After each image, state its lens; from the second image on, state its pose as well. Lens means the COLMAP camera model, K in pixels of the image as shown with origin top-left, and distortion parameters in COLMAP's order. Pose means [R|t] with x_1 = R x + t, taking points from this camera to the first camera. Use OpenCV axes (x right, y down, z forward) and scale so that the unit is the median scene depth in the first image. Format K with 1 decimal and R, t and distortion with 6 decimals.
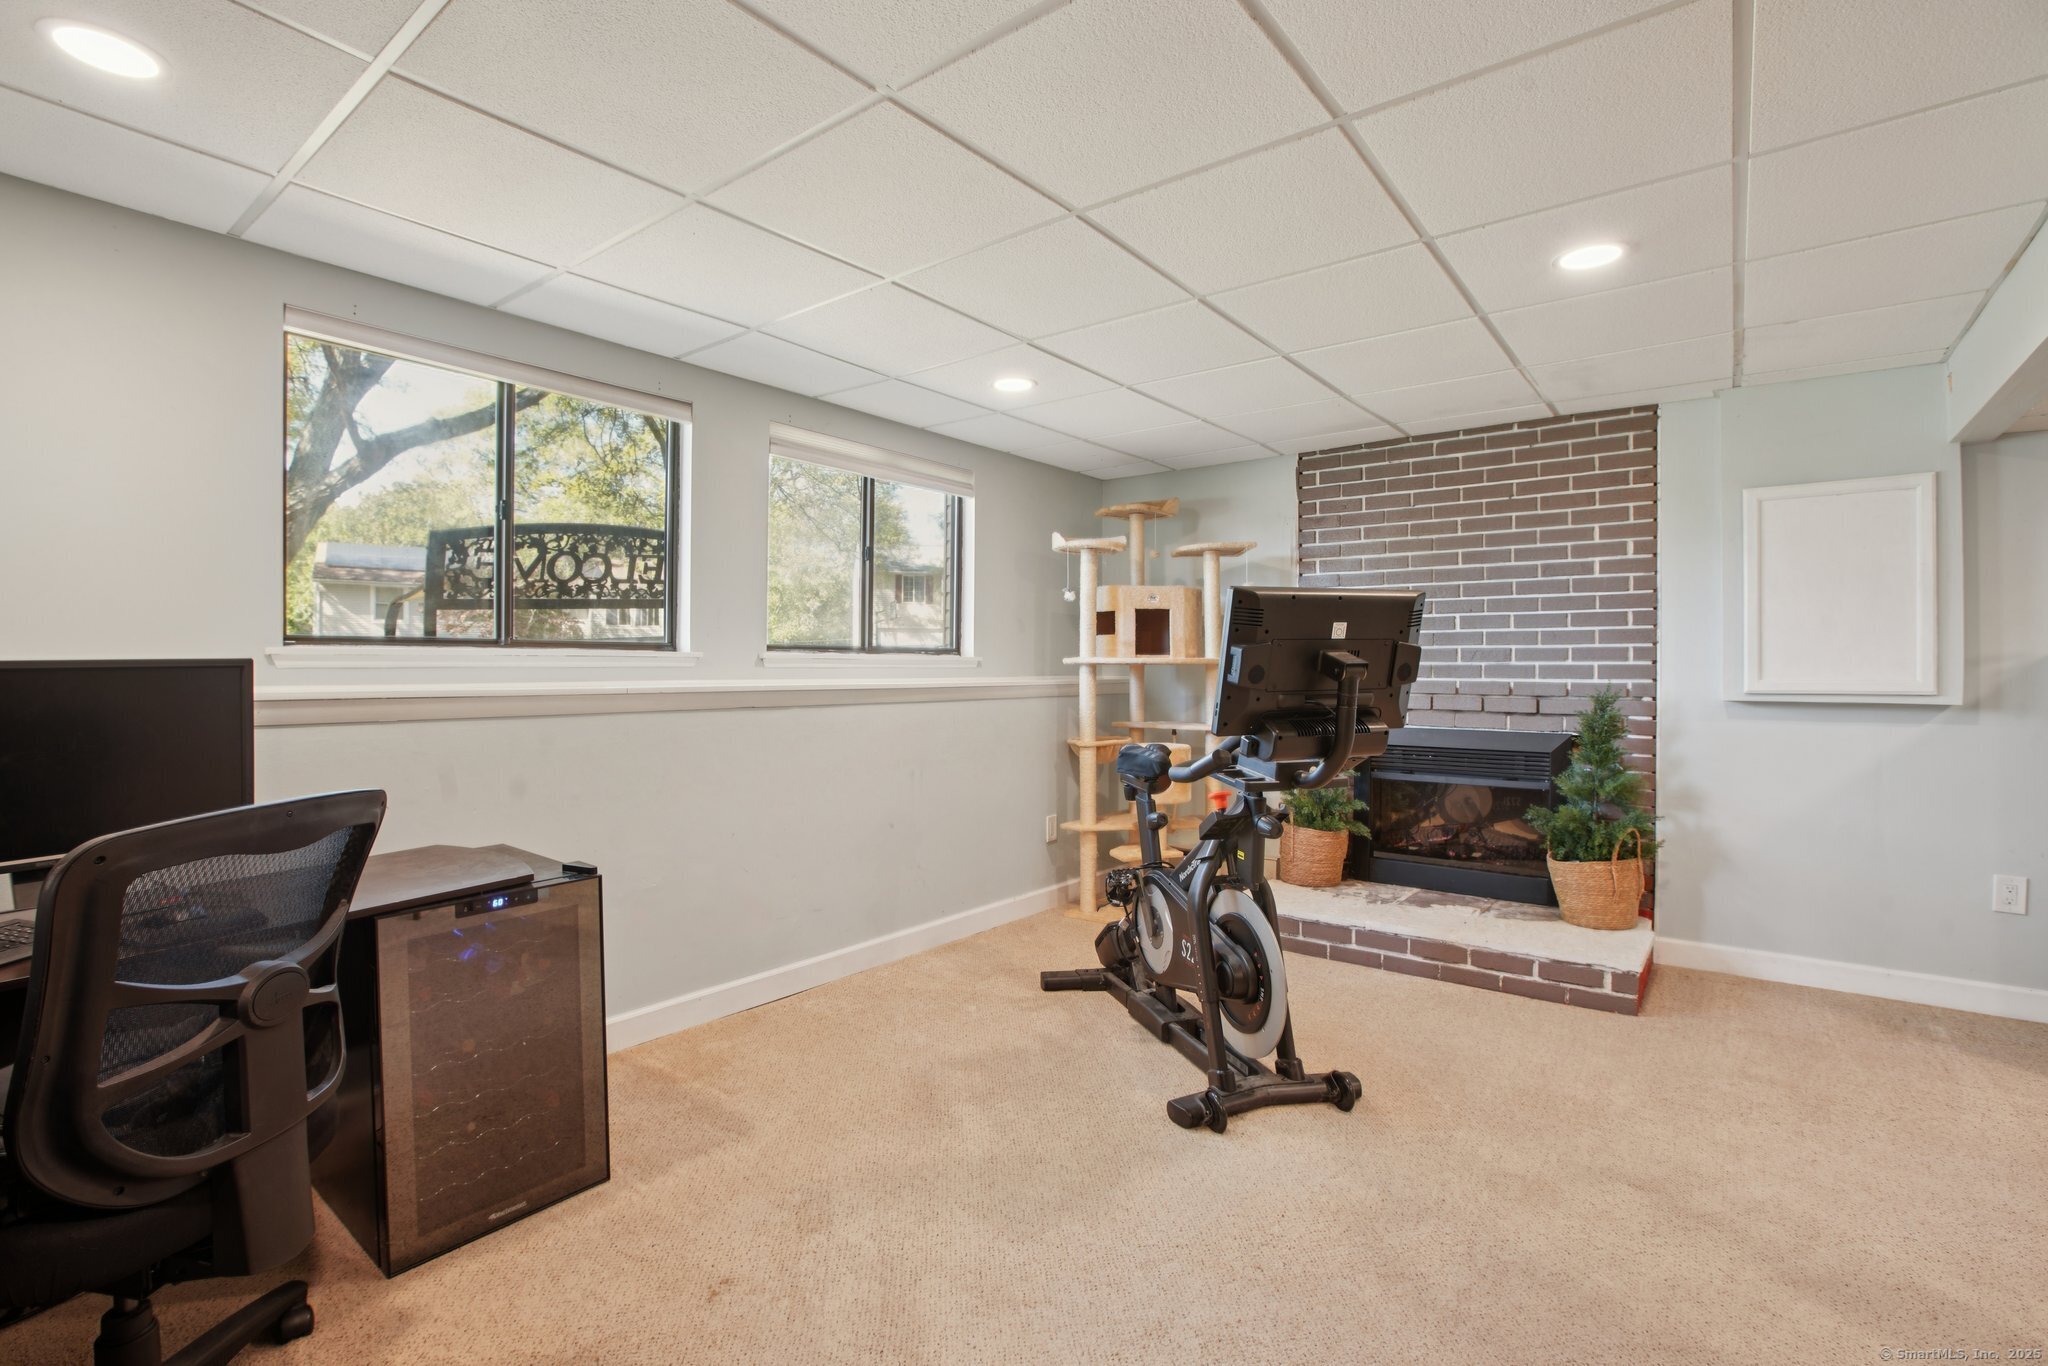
lens RADIAL K [[947.3, 0, 1011.1], [0, 947.3, 675.9], [0, 0, 1]] dist [-0.032452, 0.002885]
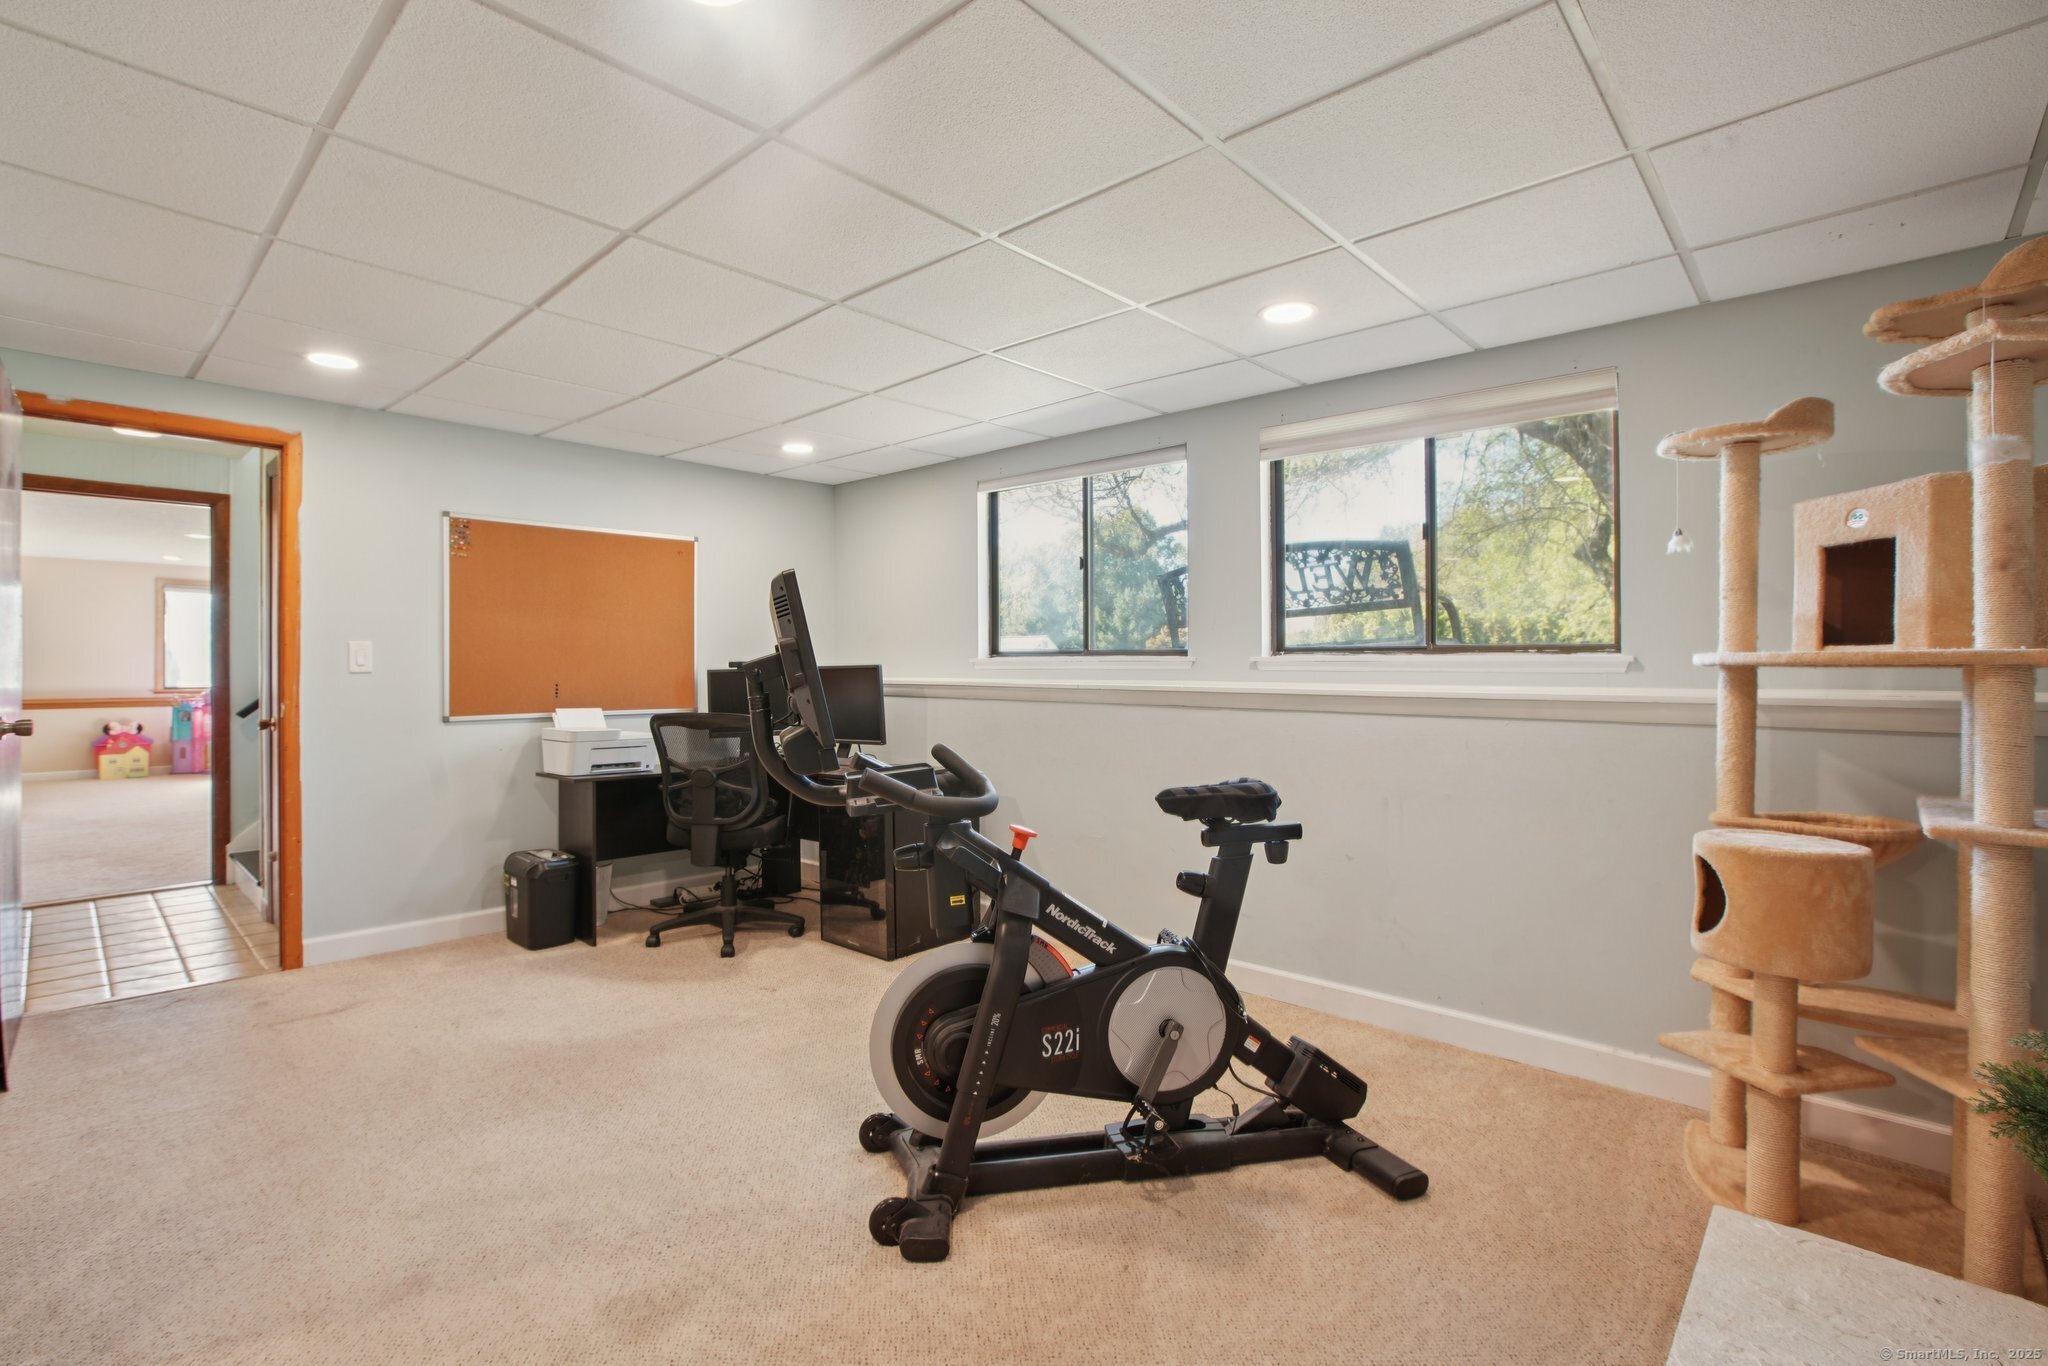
lens RADIAL K [[947.3, 0, 1012.5], [0, 947.3, 673.4], [0, 0, 1]] dist [-0.032452, 0.002885]
pose [[-0.084302, 0.004944, -0.996428, 0.719007], [-0.012054, 0.999909, 0.005981, -0.007633], [0.996367, 0.012516, -0.084234, 0.751332]]
